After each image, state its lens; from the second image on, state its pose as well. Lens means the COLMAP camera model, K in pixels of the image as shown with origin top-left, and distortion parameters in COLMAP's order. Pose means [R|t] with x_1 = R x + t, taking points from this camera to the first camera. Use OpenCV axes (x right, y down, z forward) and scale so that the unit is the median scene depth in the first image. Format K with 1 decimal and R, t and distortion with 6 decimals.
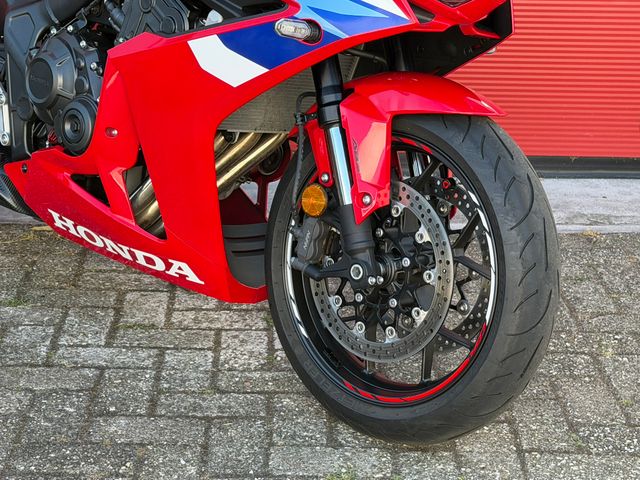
lens RADIAL K [[1470.7, 0, 316.8], [0, 1470.7, 253.2], [0, 0, 1]] dist [0.136410, 0.000000]
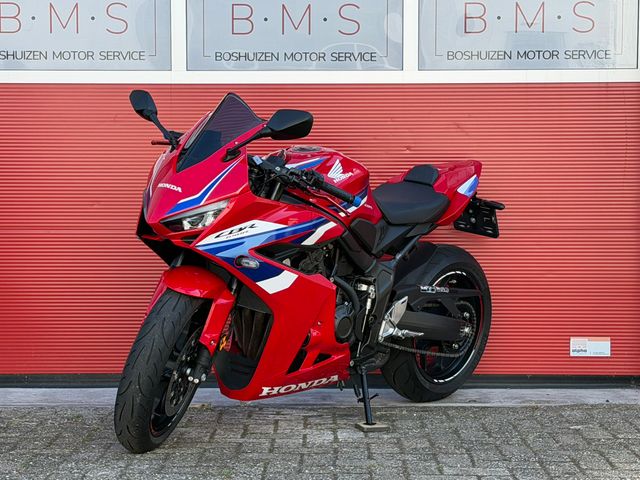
lens RADIAL K [[1470.7, 0, 320.7], [0, 1470.7, 246.4], [0, 0, 1]] dist [0.136410, 0.000000]
pose [[0.999203, -0.023862, -0.031991, 0.012334], [0.013103, 0.953278, -0.301812, 0.397178], [0.037698, 0.301152, 0.952831, -0.765802]]
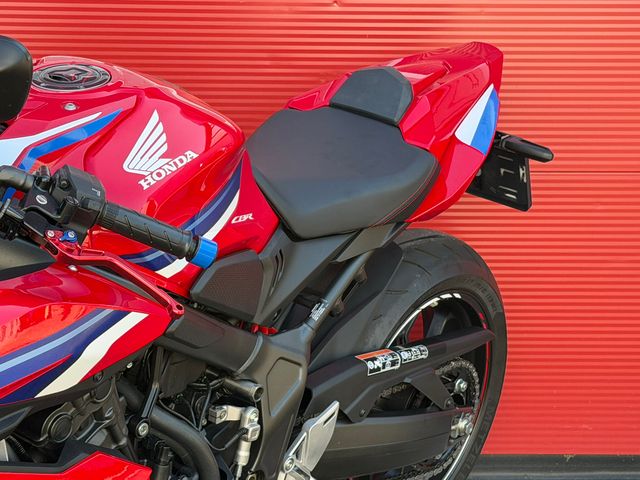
lens RADIAL K [[1470.7, 0, 326.7], [0, 1470.7, 249.0], [0, 0, 1]] dist [0.136410, 0.000000]
pose [[0.999250, -0.018469, 0.034025, 0.031001], [0.022188, 0.993417, -0.112383, -0.130298], [-0.031726, 0.113053, 0.993082, 0.313534]]
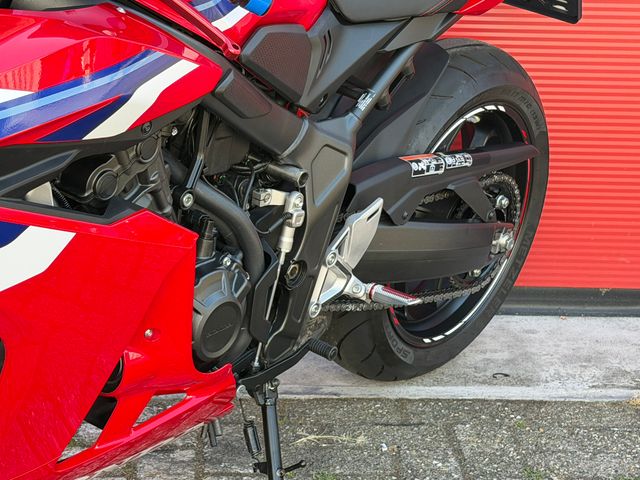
lens RADIAL K [[1470.7, 0, 322.4], [0, 1470.7, 245.0], [0, 0, 1]] dist [0.136410, 0.000000]
pose [[0.999588, 0.000446, 0.028700, 0.008328], [0.001110, 0.998531, -0.054167, -0.068598], [-0.028682, 0.054176, 0.998119, 0.350113]]
